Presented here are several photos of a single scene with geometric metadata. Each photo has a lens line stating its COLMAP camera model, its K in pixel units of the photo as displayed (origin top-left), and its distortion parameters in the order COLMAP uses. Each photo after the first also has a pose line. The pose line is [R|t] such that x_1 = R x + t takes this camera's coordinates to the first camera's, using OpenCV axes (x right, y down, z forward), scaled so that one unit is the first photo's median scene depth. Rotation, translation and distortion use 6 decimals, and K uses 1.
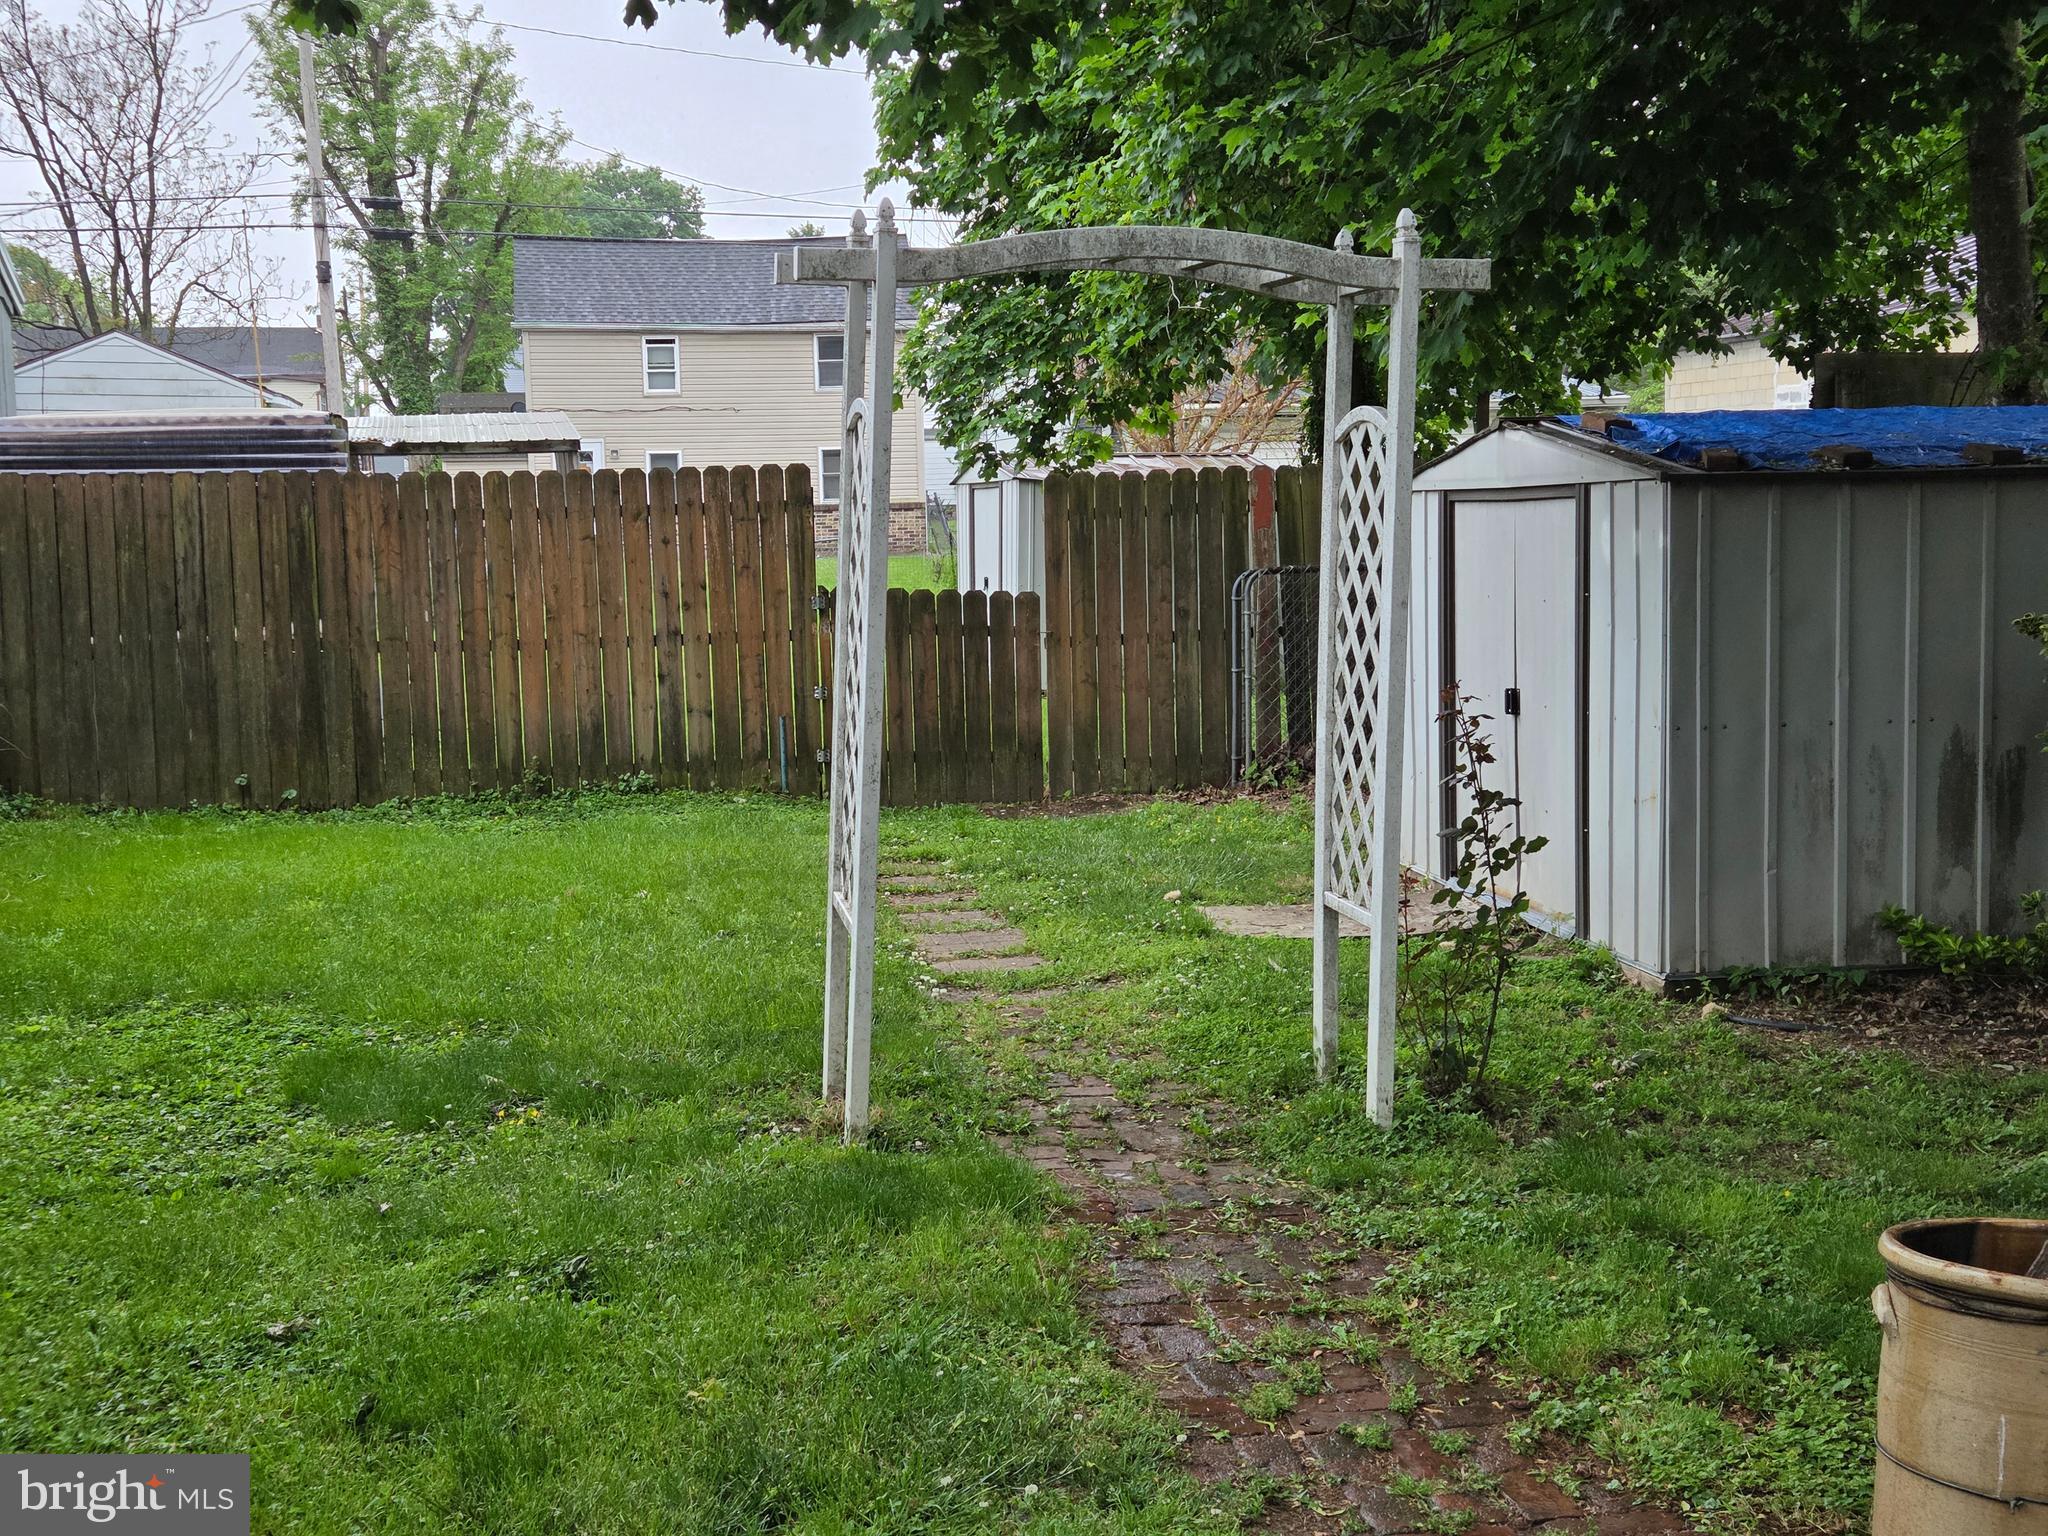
lens RADIAL K [[2737.0, 0, 1024.2], [0, 2737.0, 769.3], [0, 0, 1]] dist [-0.000731, 0.000000]
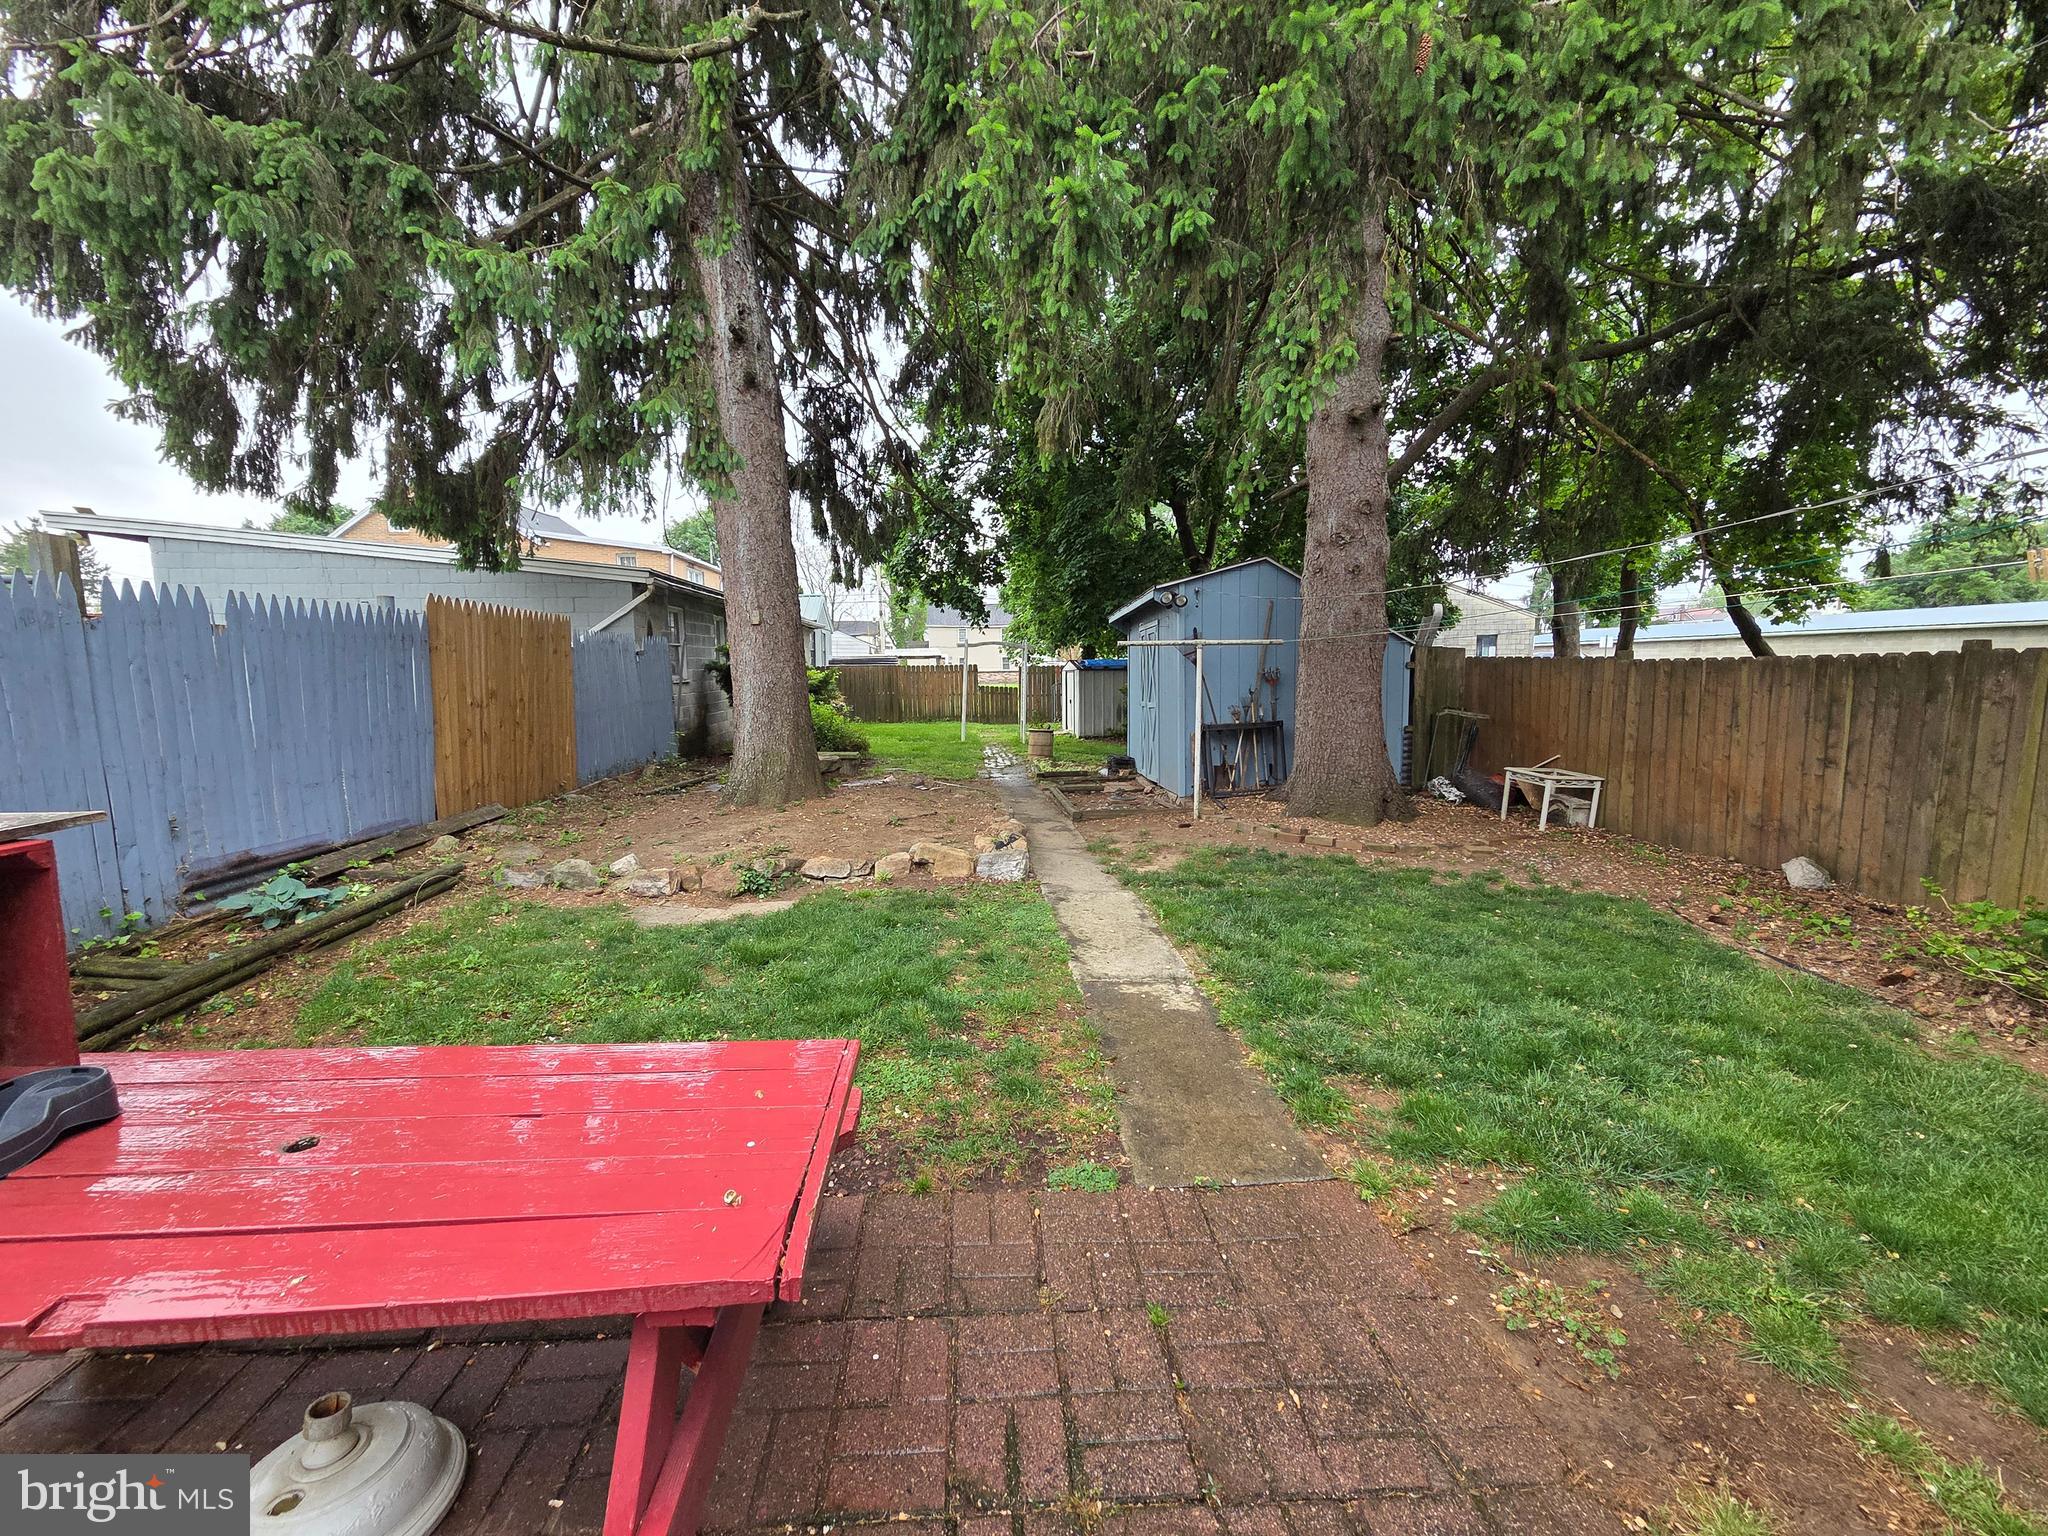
lens RADIAL K [[829.9, 0, 1019.8], [0, 829.9, 760.5], [0, 0, 1]] dist [0.000231, -0.000273]
pose [[0.997367, 0.025357, -0.067938, 0.034734], [-0.024759, 0.999647, 0.009635, 0.017744], [0.068159, -0.007928, 0.997643, -0.190522]]
